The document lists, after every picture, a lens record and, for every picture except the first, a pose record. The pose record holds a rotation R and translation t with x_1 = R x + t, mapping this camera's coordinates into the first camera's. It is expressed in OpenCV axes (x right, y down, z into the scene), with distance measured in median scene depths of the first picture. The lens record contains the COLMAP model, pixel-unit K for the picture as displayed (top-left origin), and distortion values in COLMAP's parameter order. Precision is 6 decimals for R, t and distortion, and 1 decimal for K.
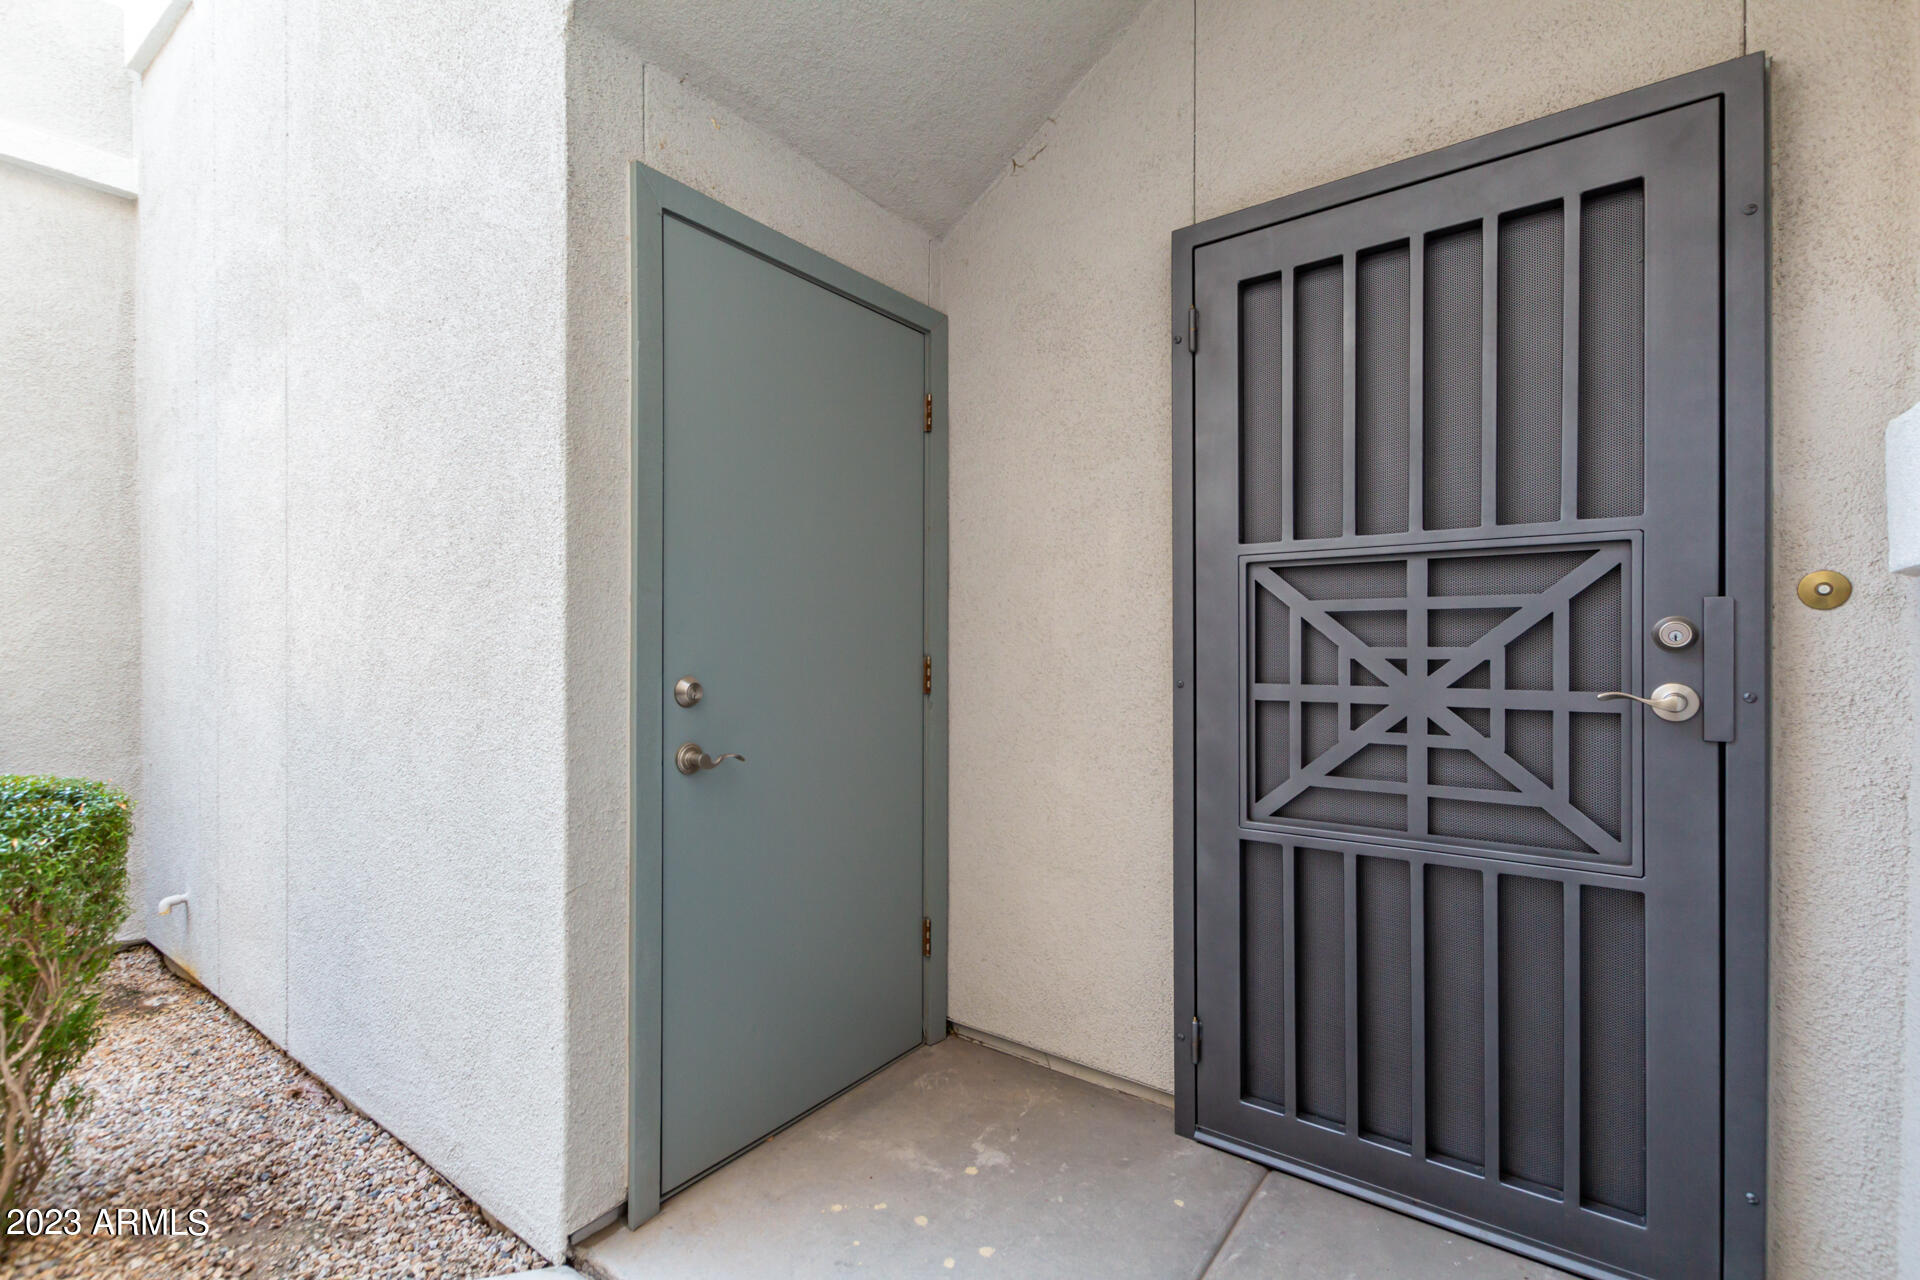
lens RADIAL K [[877.3, 0, 953.7], [0, 877.3, 648.6], [0, 0, 1]] dist [-0.000066, -0.000459]
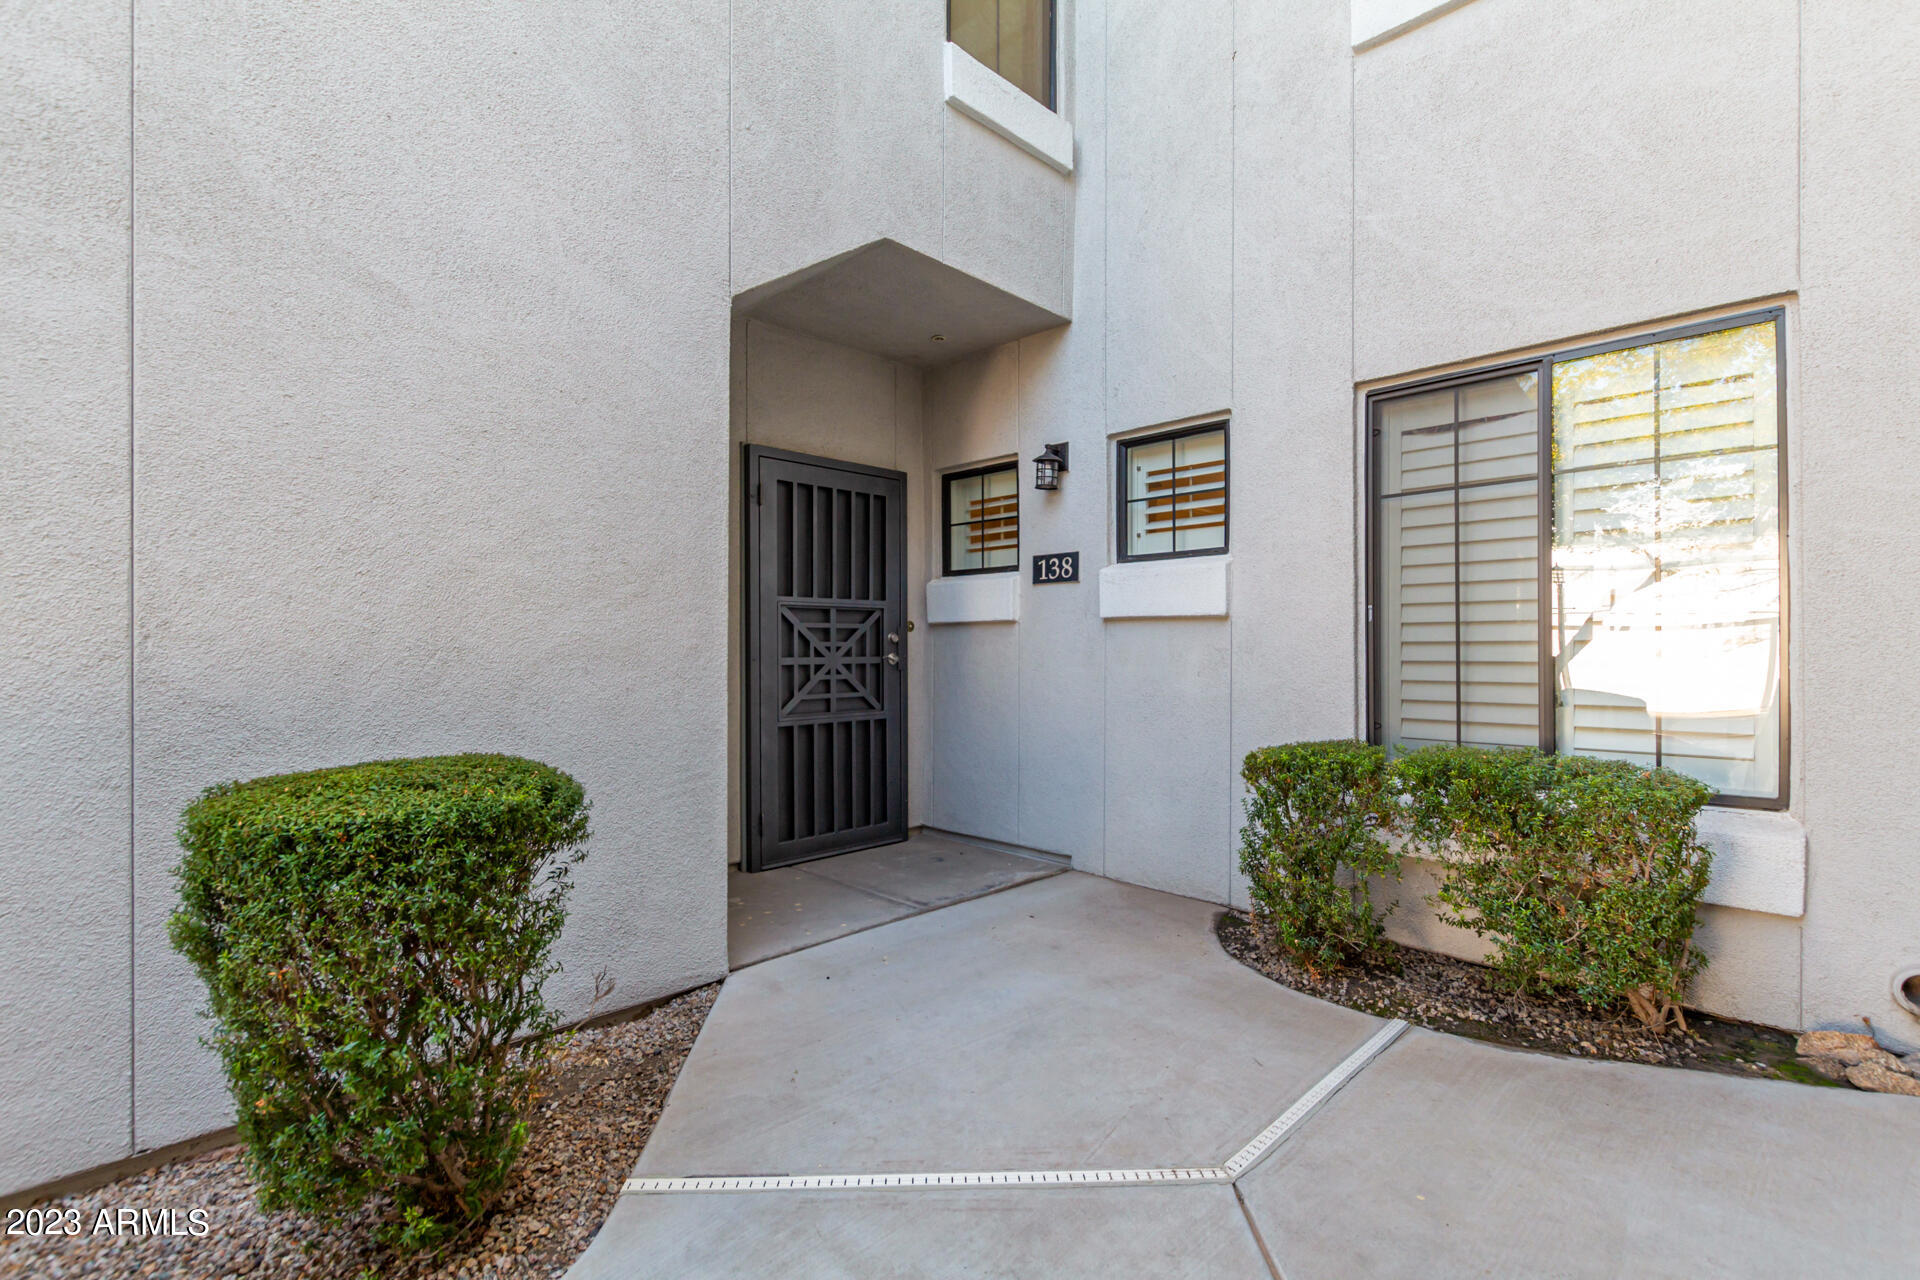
lens RADIAL K [[877.3, 0, 958.8], [0, 877.3, 646.1], [0, 0, 1]] dist [-0.000066, -0.000459]
pose [[0.117861, 0.004105, 0.993022, -2.079917], [0.005011, 0.999976, -0.004728, 0.024401], [-0.993017, 0.005533, 0.117837, 0.305439]]
